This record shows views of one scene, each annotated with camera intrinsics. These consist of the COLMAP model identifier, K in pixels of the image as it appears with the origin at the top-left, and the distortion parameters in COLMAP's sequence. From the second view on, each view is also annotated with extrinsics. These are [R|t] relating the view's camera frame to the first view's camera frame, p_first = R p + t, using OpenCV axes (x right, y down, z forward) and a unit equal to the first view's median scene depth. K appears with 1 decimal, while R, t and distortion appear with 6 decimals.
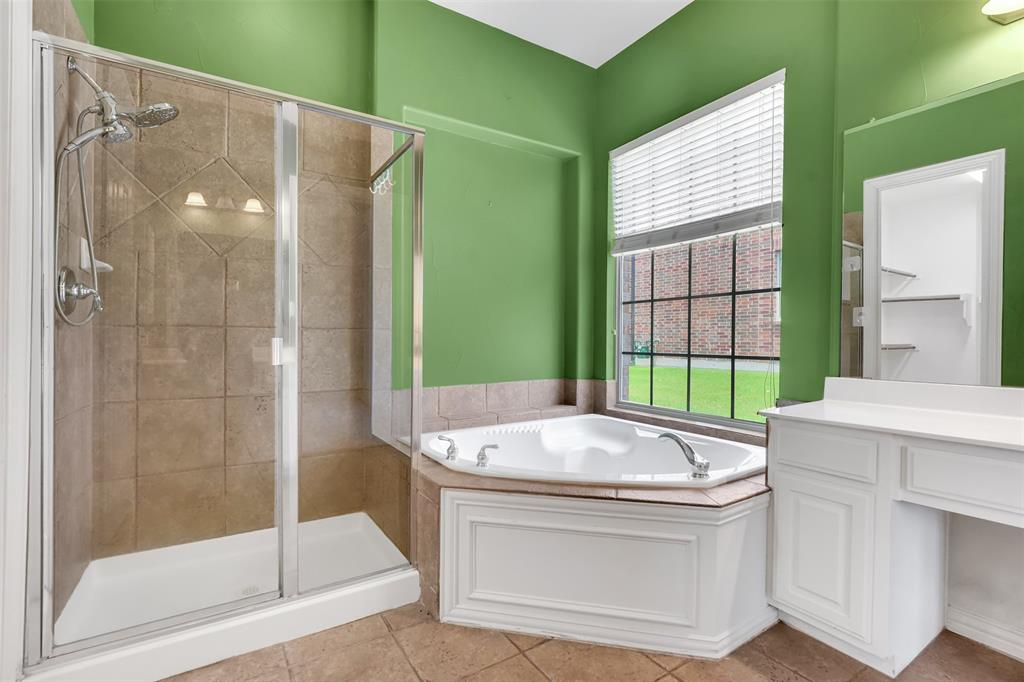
lens RADIAL K [[460.1, 0, 511.1], [0, 460.1, 346.0], [0, 0, 1]] dist [-0.020437, 0.000155]
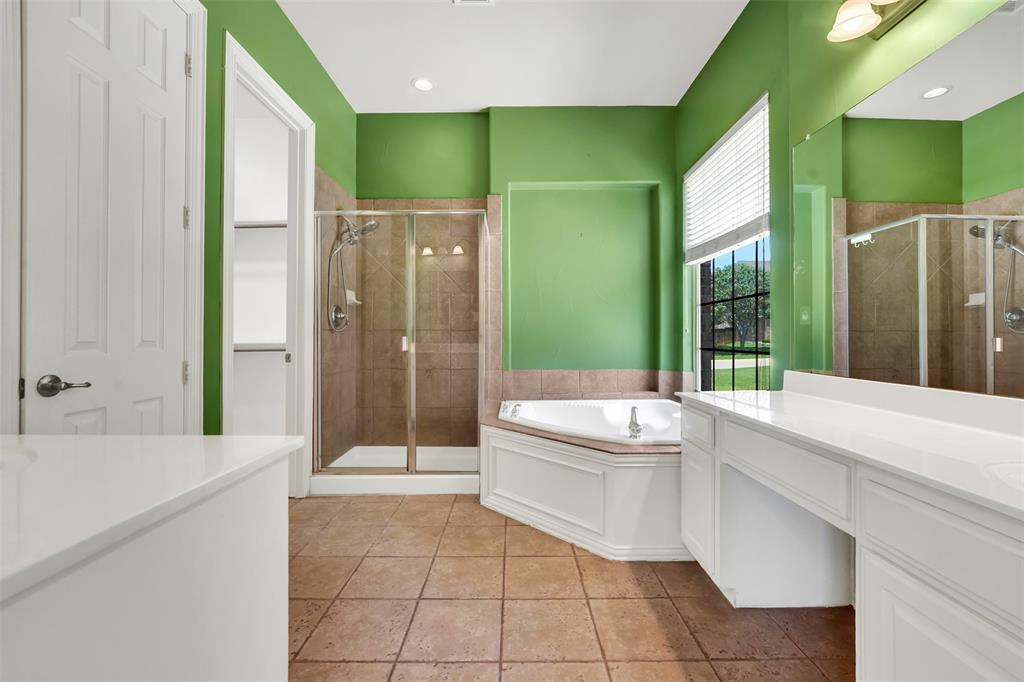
lens RADIAL K [[428.0, 0, 512.0], [0, 428.0, 341.0], [0, 0, 1]] dist [-0.018860, -0.000085]
pose [[0.840912, 0.003243, -0.541163, 0.618493], [-0.004570, 0.999989, -0.001108, 0.000476], [0.541153, 0.003405, 0.840917, -0.208576]]
